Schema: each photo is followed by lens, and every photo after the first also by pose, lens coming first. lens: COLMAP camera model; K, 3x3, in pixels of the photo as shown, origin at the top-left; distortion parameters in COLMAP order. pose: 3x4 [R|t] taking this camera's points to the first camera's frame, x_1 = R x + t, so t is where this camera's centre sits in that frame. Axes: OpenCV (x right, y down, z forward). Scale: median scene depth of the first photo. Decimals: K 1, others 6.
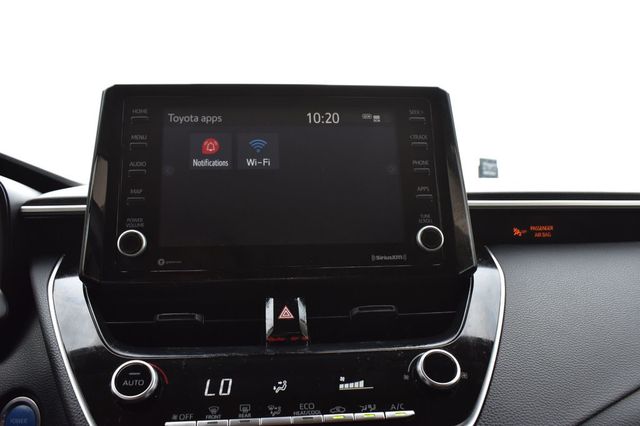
lens RADIAL K [[540.2, 0, 319.2], [0, 540.2, 212.2], [0, 0, 1]] dist [-0.103966, 0.022470]
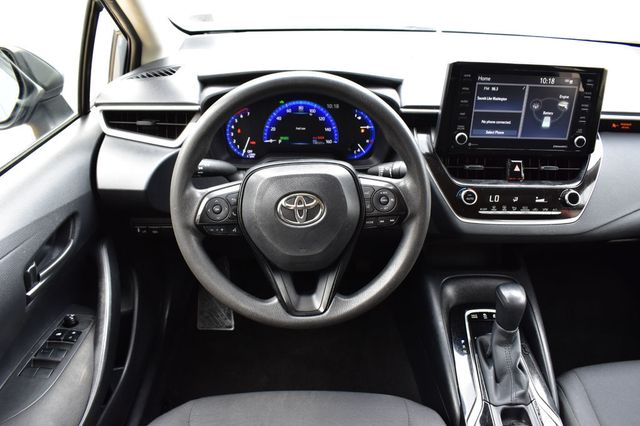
lens RADIAL K [[494.3, 0, 319.2], [0, 494.3, 214.2], [0, 0, 1]] dist [-0.090802, 0.000347]
pose [[0.996107, 0.079709, -0.037649, -0.842062], [-0.040645, 0.794262, 0.606214, -0.943279], [0.078224, -0.602324, 0.794410, -0.972739]]
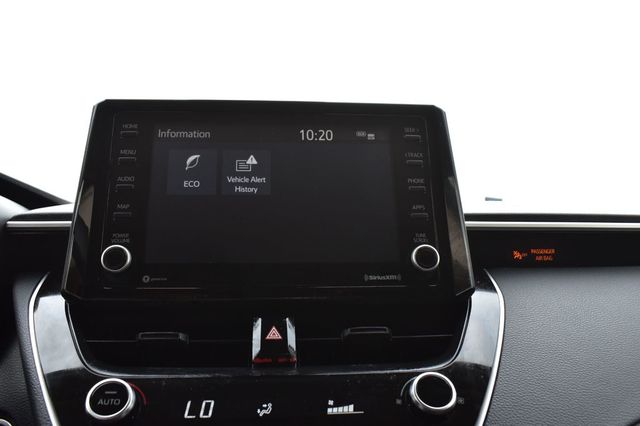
lens RADIAL K [[540.2, 0, 319.8], [0, 540.2, 213.1], [0, 0, 1]] dist [-0.103966, 0.022470]
pose [[0.999923, 0.007942, -0.009587, 0.026047], [-0.008586, 0.997569, -0.069158, 0.037580], [0.009015, 0.069235, 0.997560, 0.032518]]
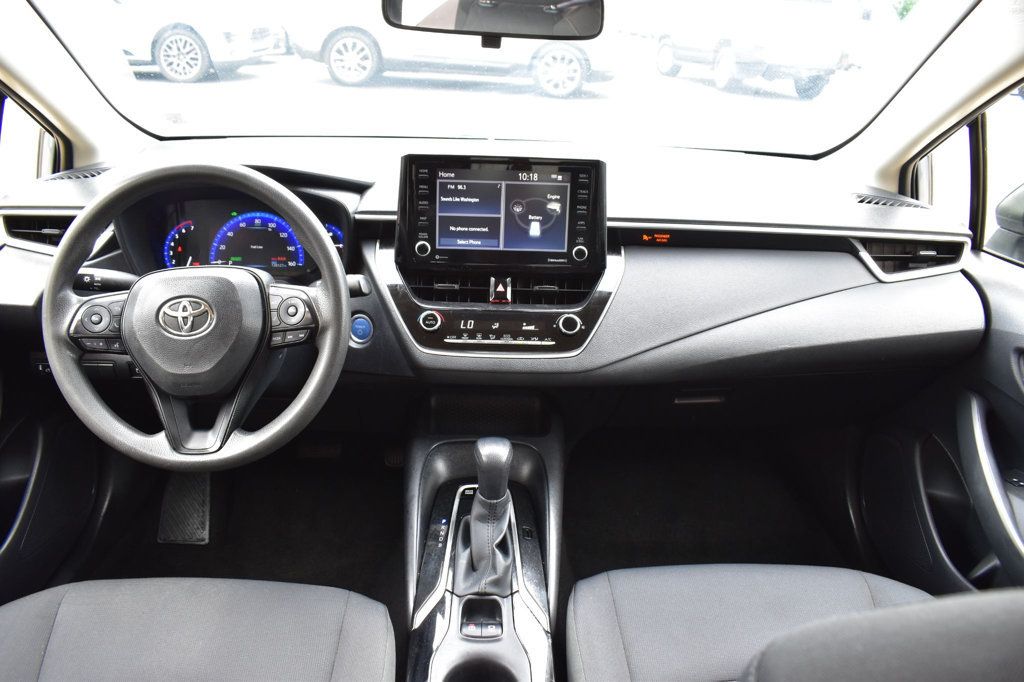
lens RADIAL K [[790.9, 0, 506.4], [0, 790.9, 335.3], [0, 0, 1]] dist [-0.090802, 0.000347]
pose [[0.994974, 0.084506, -0.053712, 0.124906], [-0.049604, 0.881955, 0.468717, -0.976494], [0.086981, -0.463697, 0.881714, -1.571631]]
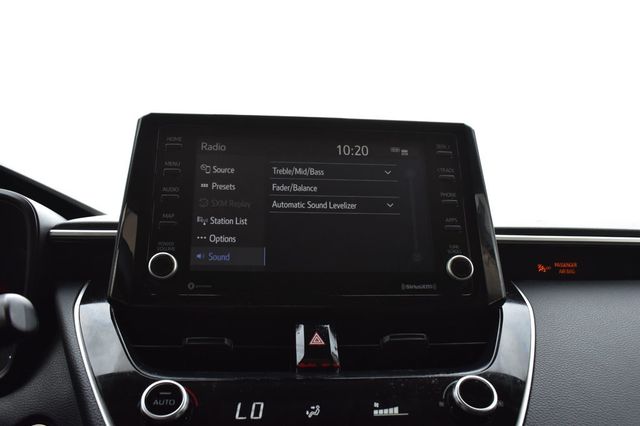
lens RADIAL K [[540.2, 0, 319.1], [0, 540.2, 212.5], [0, 0, 1]] dist [-0.103966, 0.022470]
pose [[0.999853, 0.016893, -0.002880, -0.055735], [-0.017112, 0.993149, -0.115593, 0.066944], [0.000907, 0.115626, 0.993292, -0.004492]]
